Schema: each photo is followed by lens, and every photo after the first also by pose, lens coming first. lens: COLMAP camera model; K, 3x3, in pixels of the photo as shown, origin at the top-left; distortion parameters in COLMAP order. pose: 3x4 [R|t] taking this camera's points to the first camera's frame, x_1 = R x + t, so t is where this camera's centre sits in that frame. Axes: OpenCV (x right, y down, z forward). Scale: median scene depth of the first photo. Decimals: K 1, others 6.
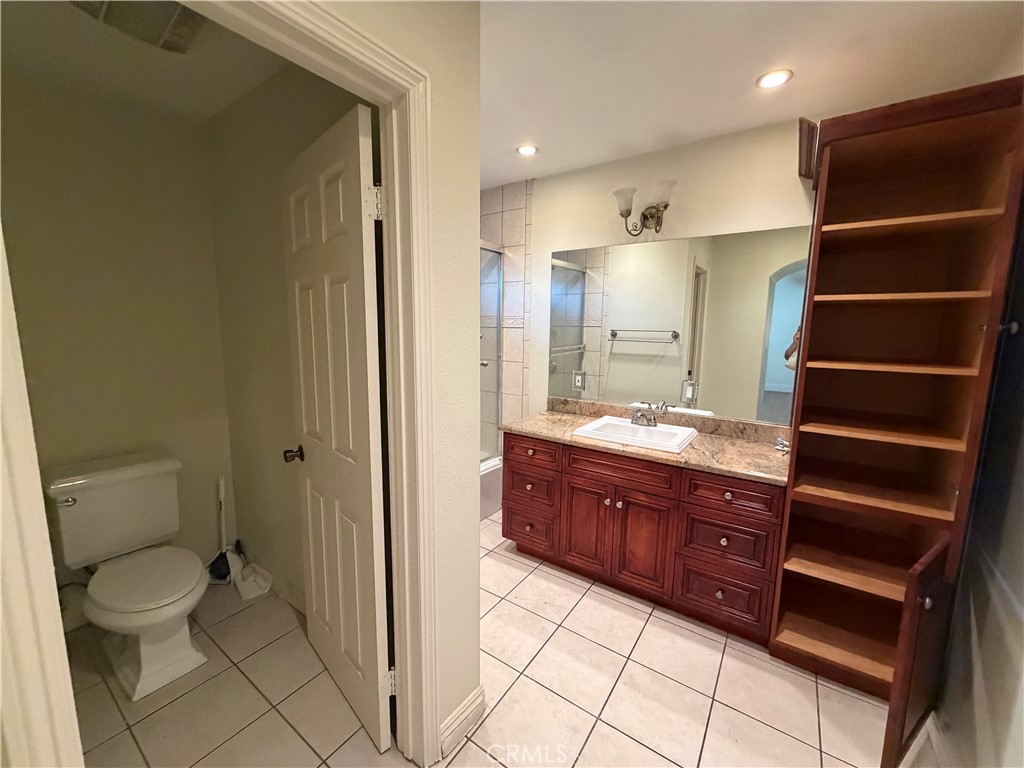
lens RADIAL K [[409.5, 0, 509.8], [0, 409.5, 384.2], [0, 0, 1]] dist [0.002702, 0.000129]
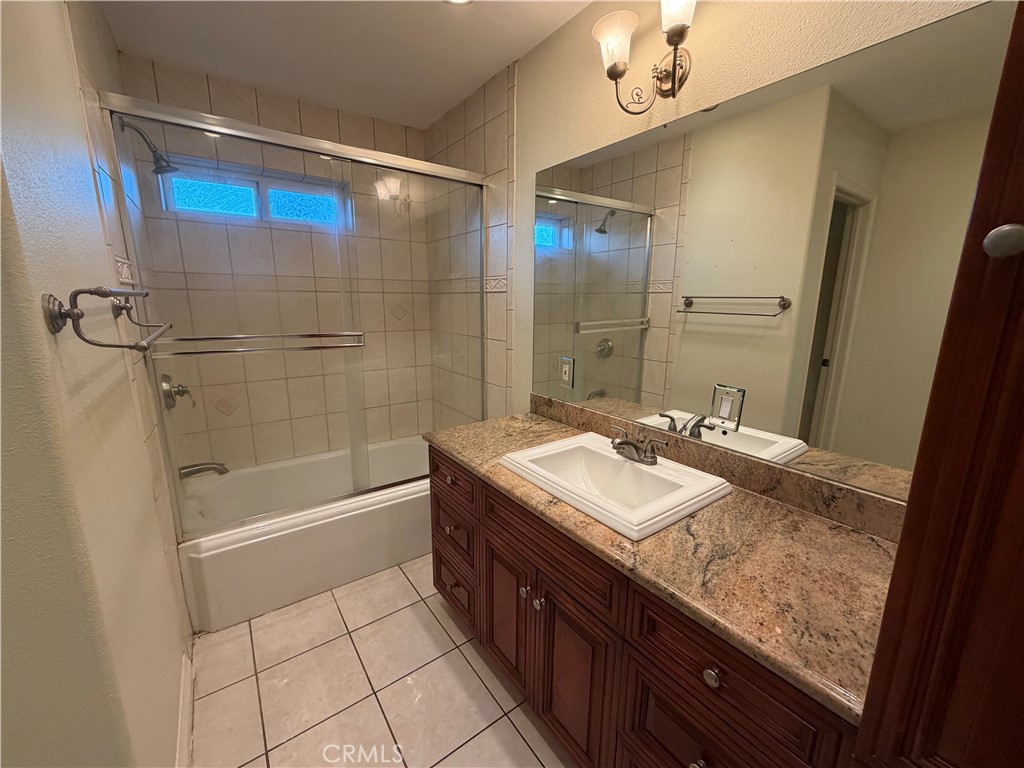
lens RADIAL K [[409.5, 0, 512.1], [0, 409.5, 383.8], [0, 0, 1]] dist [0.002702, 0.000129]
pose [[0.944939, 0.058882, -0.321907, 0.282663], [-0.038852, 0.996908, 0.068303, -0.030038], [0.324933, -0.052036, 0.944304, 0.339584]]
